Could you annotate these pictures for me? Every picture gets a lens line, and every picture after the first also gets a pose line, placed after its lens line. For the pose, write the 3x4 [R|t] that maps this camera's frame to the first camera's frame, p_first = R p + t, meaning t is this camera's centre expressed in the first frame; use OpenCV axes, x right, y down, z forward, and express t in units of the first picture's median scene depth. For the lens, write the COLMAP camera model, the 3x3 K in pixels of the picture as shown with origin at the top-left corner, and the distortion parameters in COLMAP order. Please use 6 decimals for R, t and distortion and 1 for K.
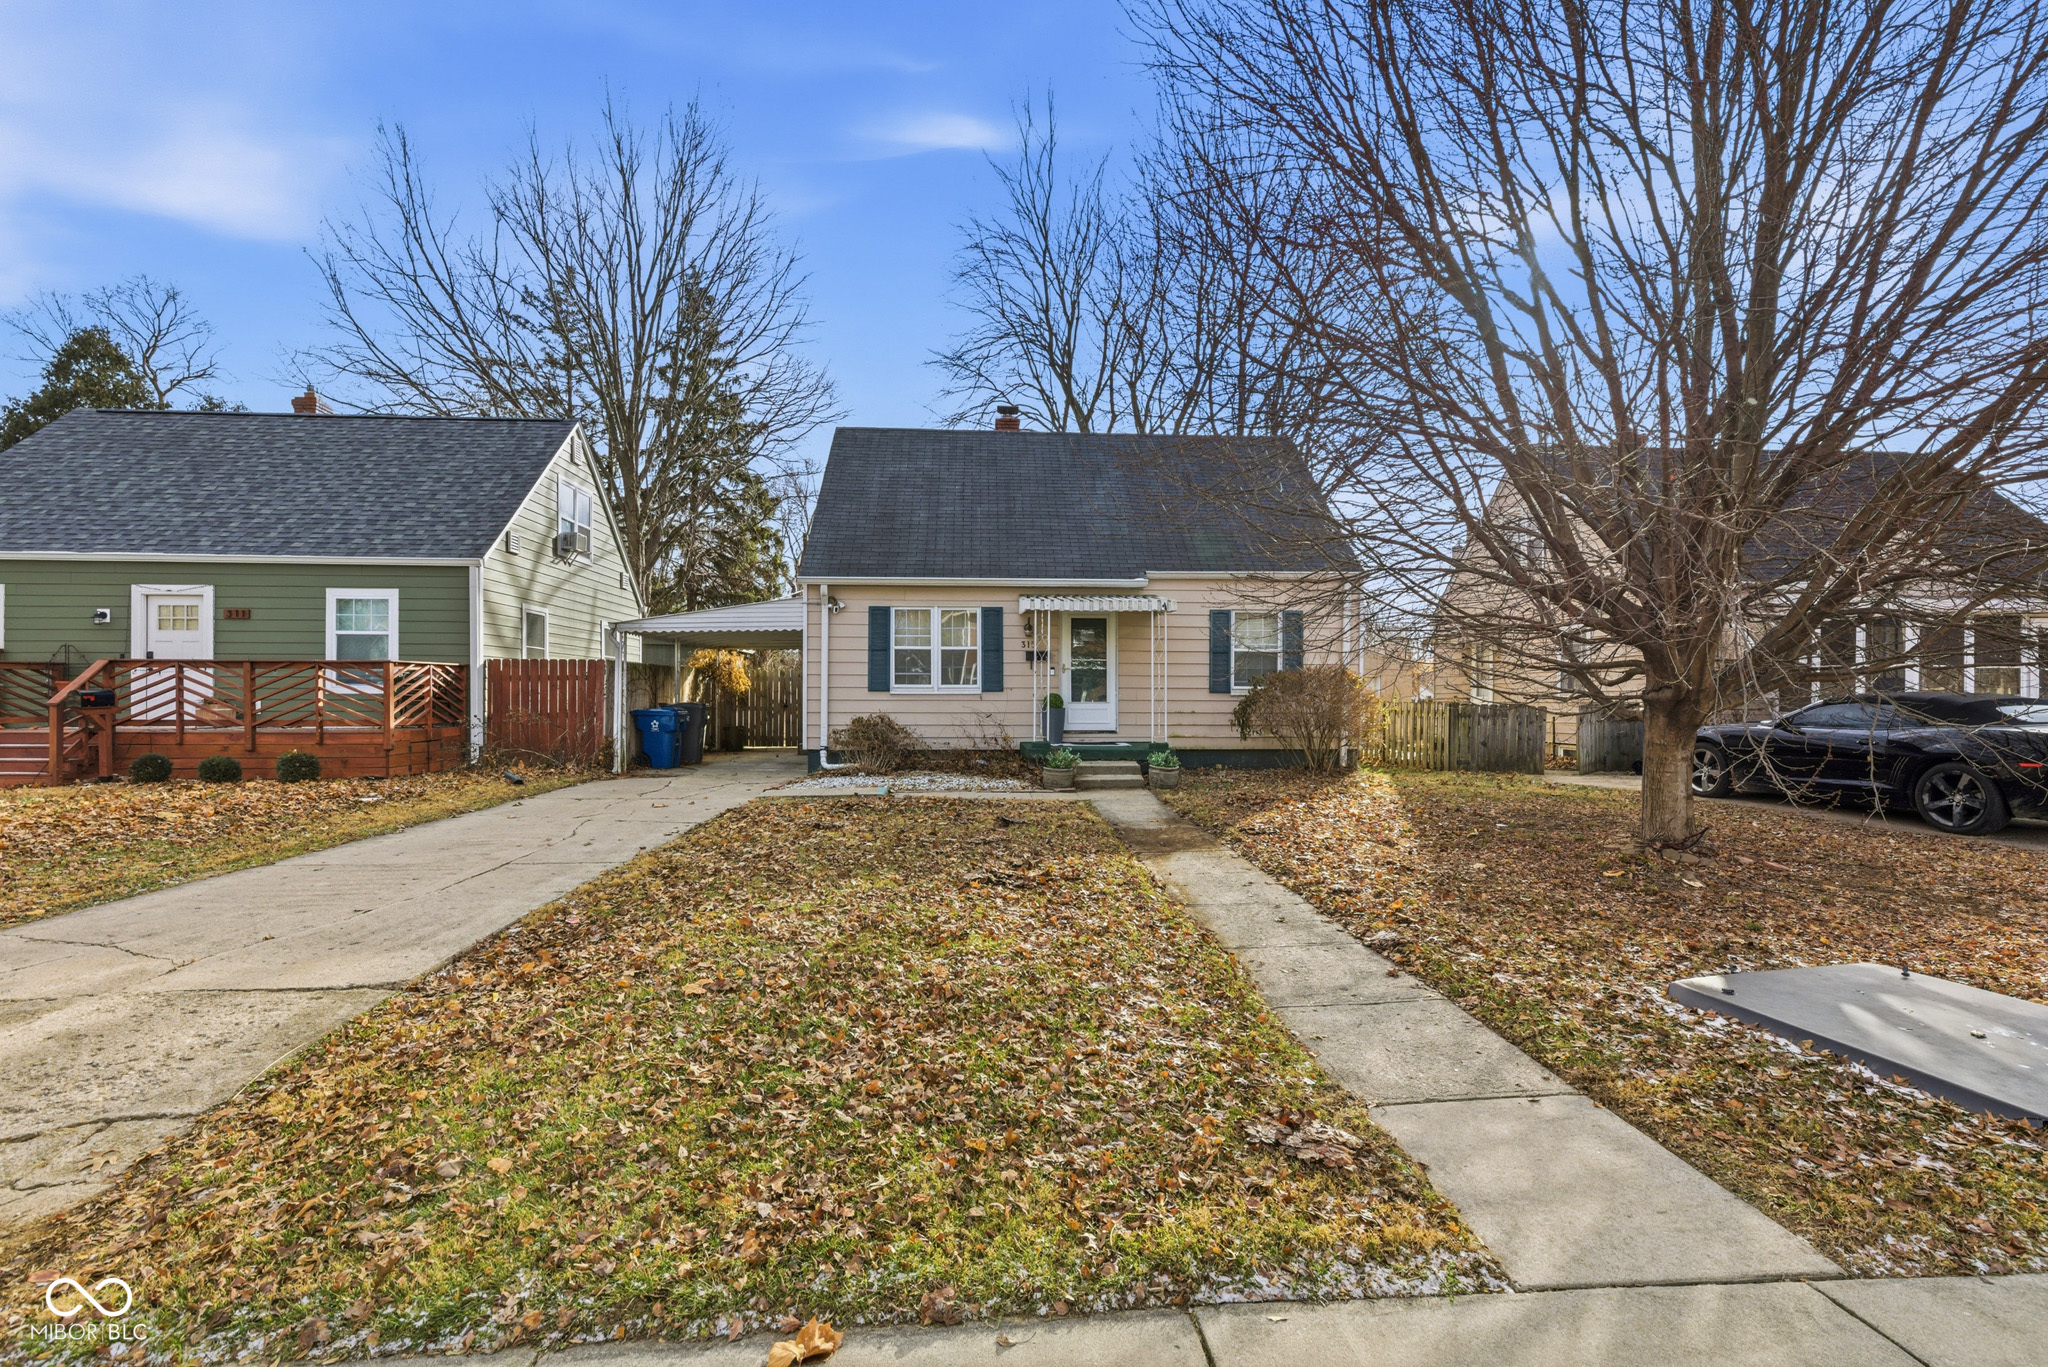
lens RADIAL K [[927.5, 0, 1028.1], [0, 927.5, 701.4], [0, 0, 1]] dist [-0.000395, 0.000058]
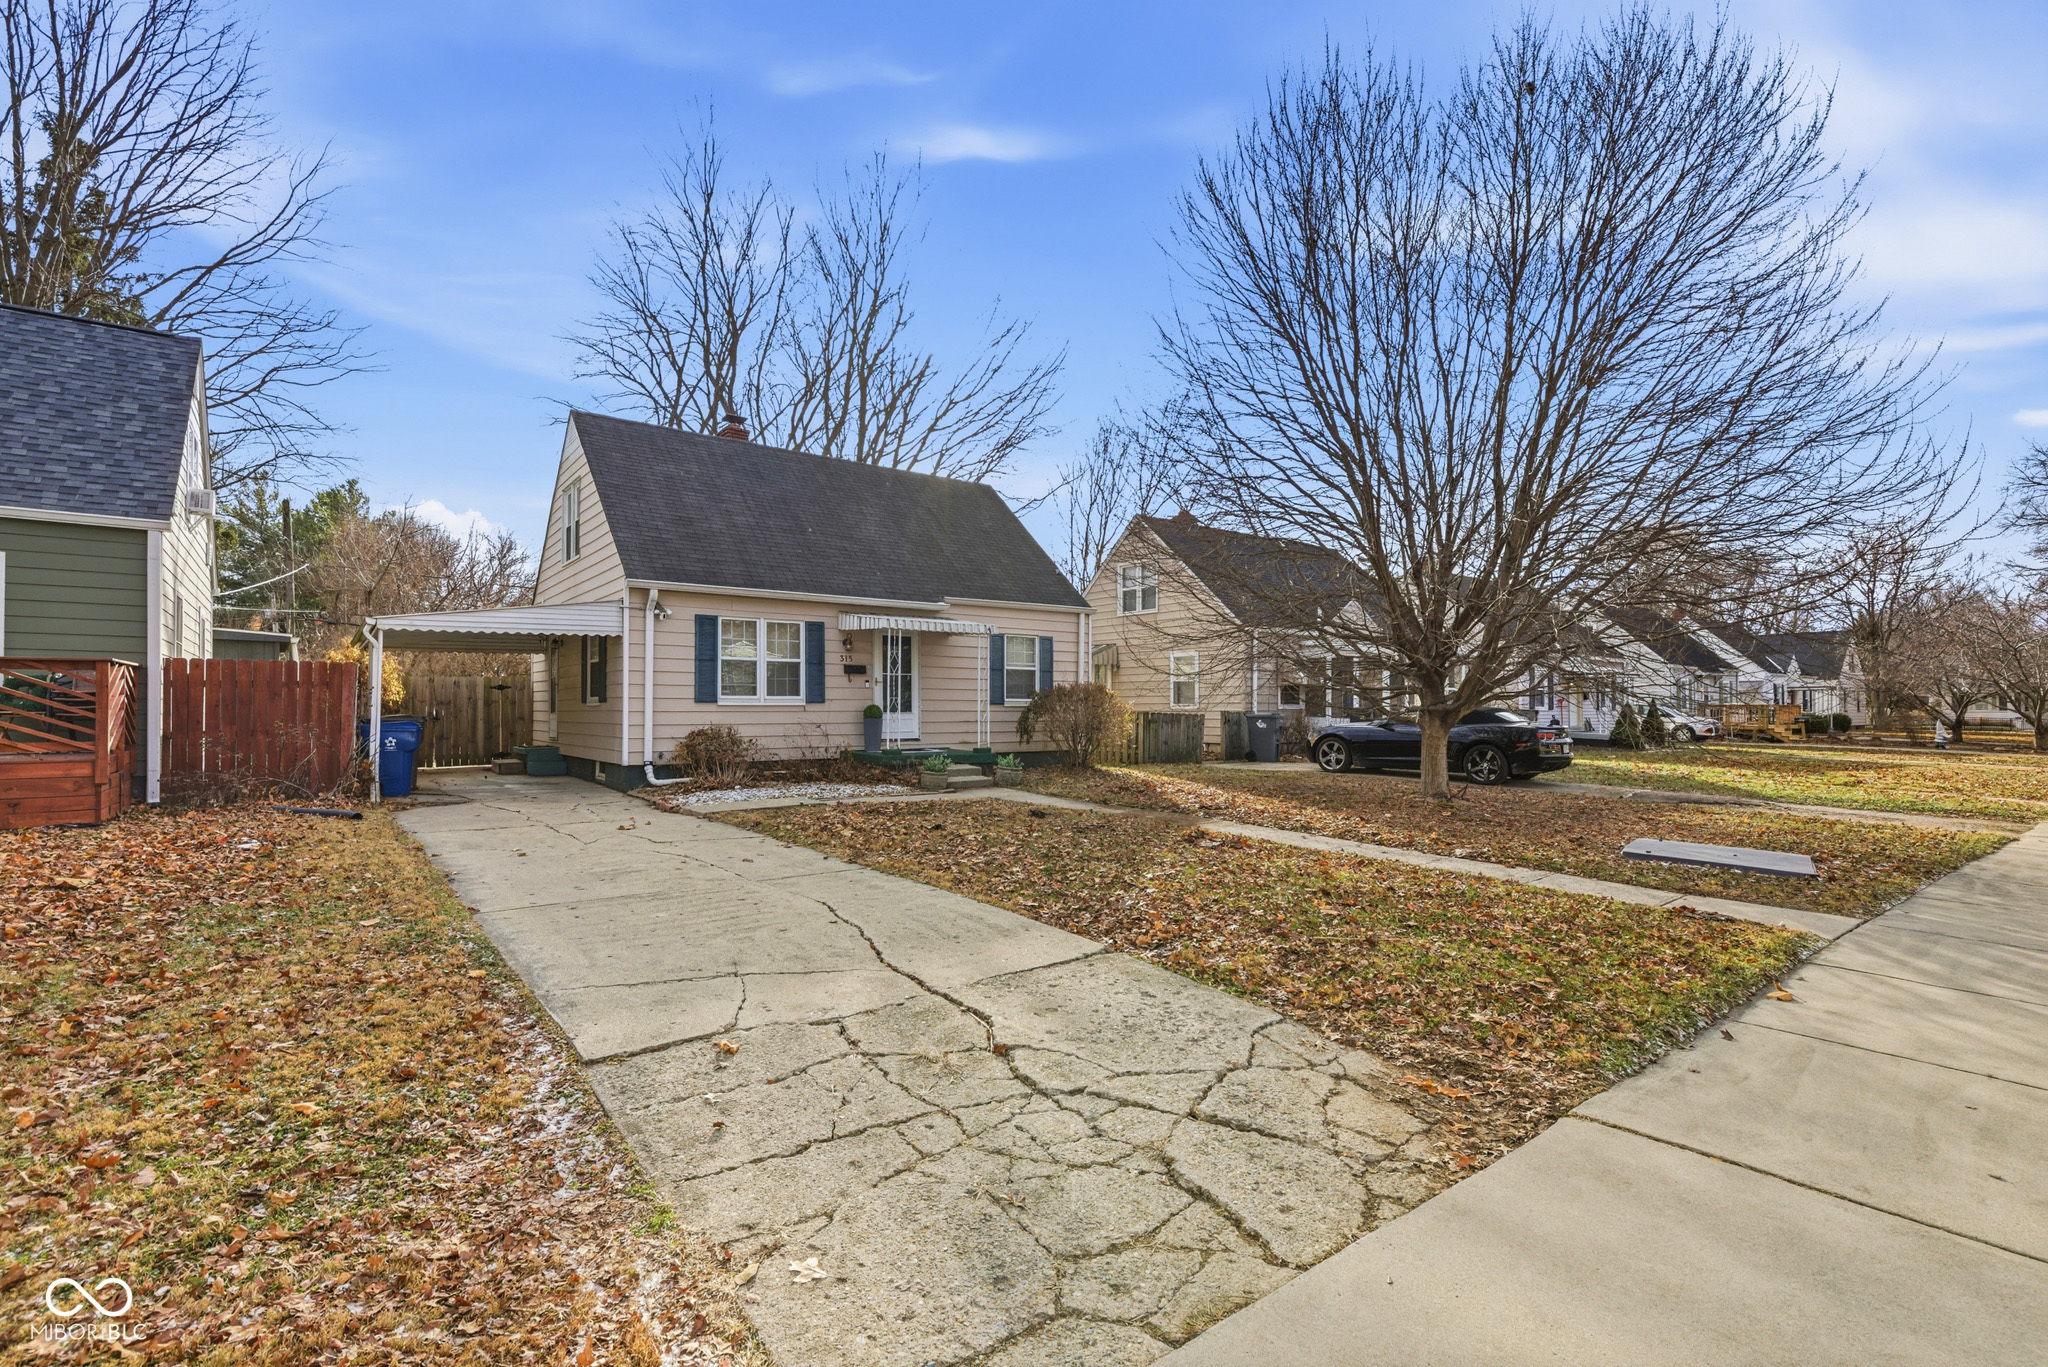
lens RADIAL K [[927.5, 0, 1028.1], [0, 927.5, 701.4], [0, 0, 1]] dist [-0.000395, 0.000058]
pose [[0.825913, 0.001741, 0.563795, -0.590206], [0.001788, 0.999982, -0.005707, -0.008237], [-0.563795, 0.005721, 0.825895, 0.012136]]
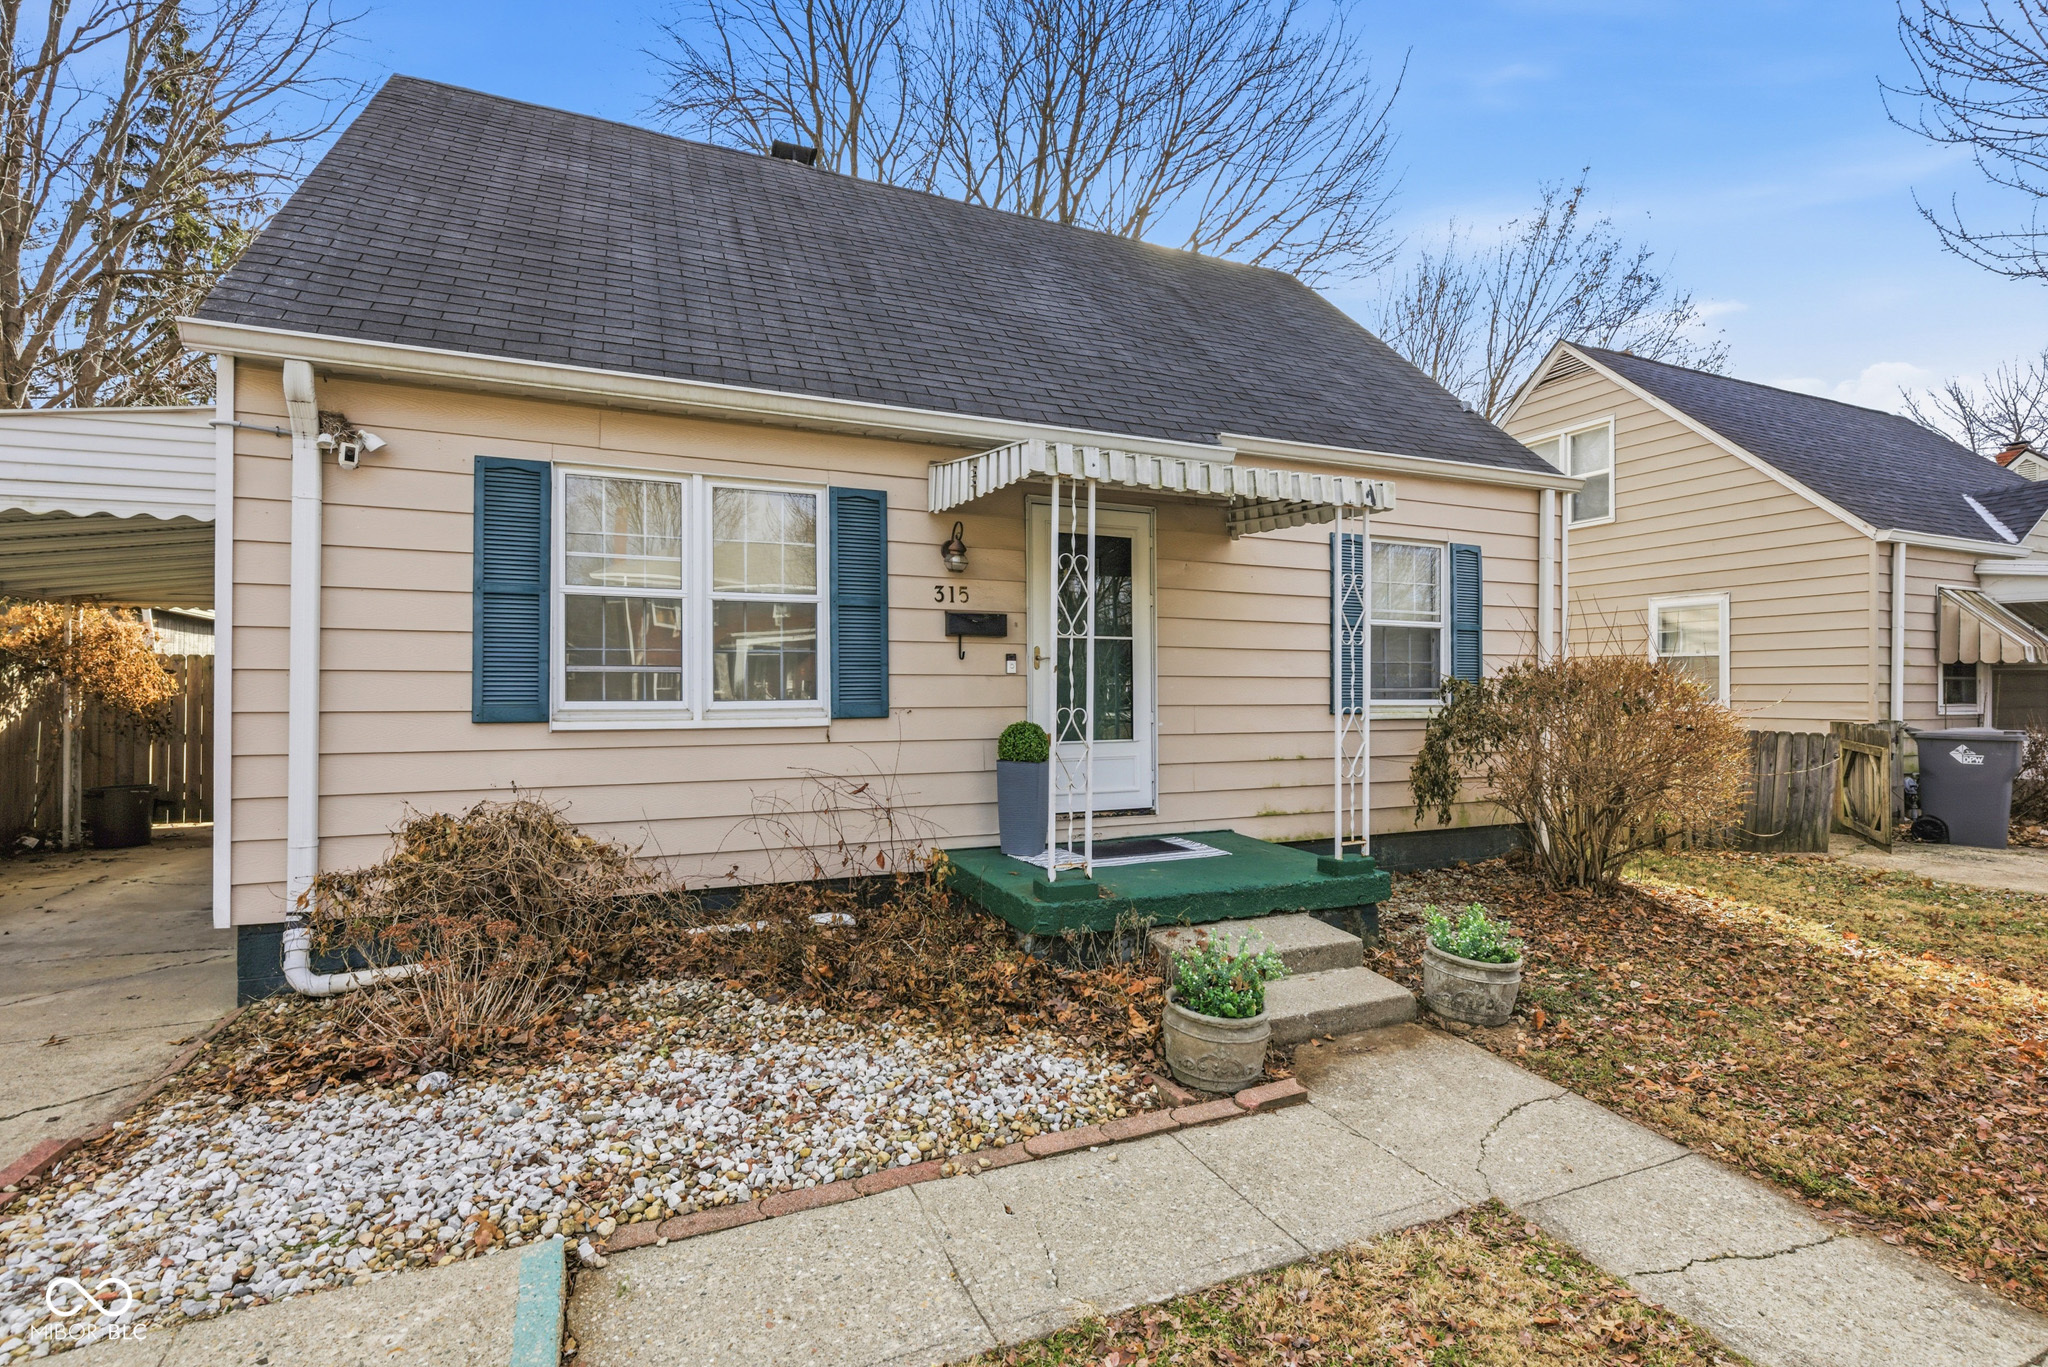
lens RADIAL K [[922.5, 0, 1030.6], [0, 922.5, 687.5], [0, 0, 1]] dist [-0.000734, 0.000188]
pose [[0.936869, -0.000976, 0.349680, -0.142687], [0.002592, 0.999988, -0.004154, -0.029413], [-0.349672, 0.004798, 0.936860, 0.875229]]
